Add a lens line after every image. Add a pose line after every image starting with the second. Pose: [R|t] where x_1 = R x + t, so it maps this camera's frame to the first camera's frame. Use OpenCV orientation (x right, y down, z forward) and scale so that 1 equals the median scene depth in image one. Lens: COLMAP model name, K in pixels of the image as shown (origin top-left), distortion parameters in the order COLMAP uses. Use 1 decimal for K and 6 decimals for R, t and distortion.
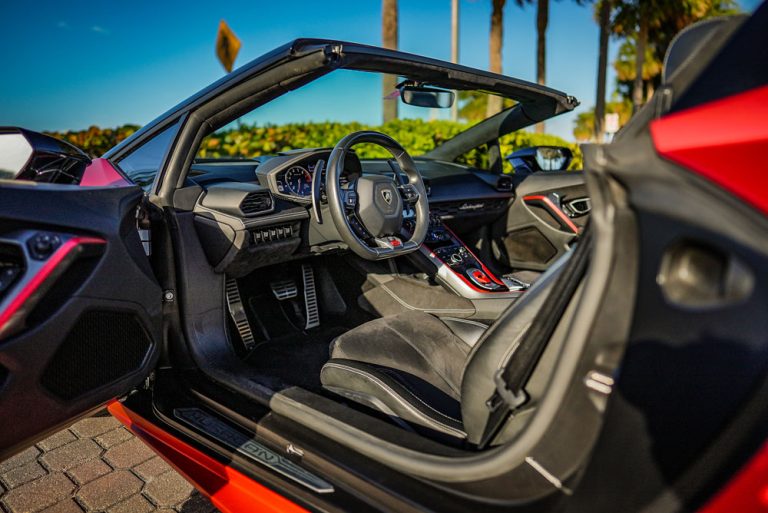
lens RADIAL K [[505.1, 0, 386.4], [0, 505.1, 254.2], [0, 0, 1]] dist [-0.043678, 0.023245]
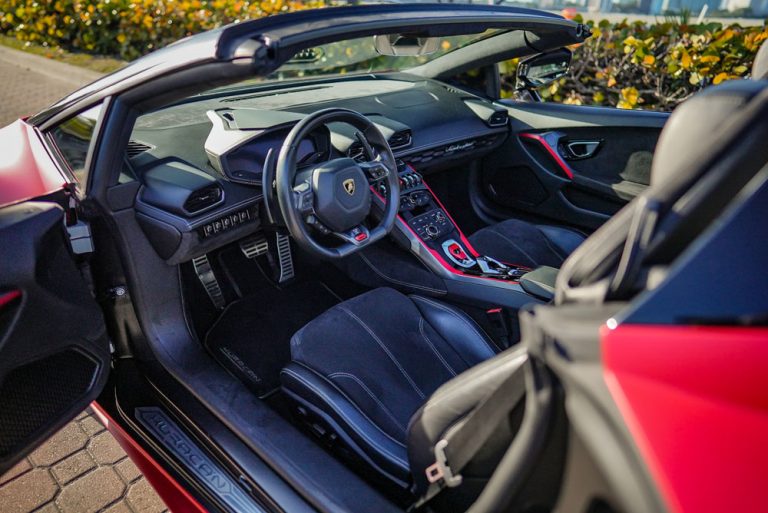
lens RADIAL K [[506.4, 0, 389.0], [0, 506.4, 254.0], [0, 0, 1]] dist [-0.036520, 0.044065]
pose [[0.999764, 0.021103, -0.005187, 0.076441], [-0.018813, 0.959968, 0.279478, -0.247891], [0.010877, -0.279314, 0.960138, 0.101677]]
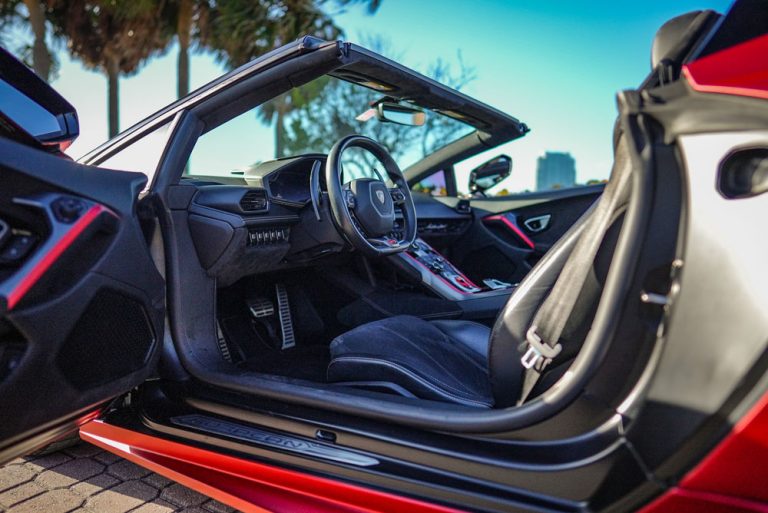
lens RADIAL K [[506.4, 0, 389.0], [0, 506.4, 254.0], [0, 0, 1]] dist [-0.036520, 0.044065]
pose [[0.986640, -0.024870, 0.161005, -0.148697], [0.043631, 0.992515, -0.114064, 0.117429], [-0.156963, 0.119564, 0.980340, -0.003524]]
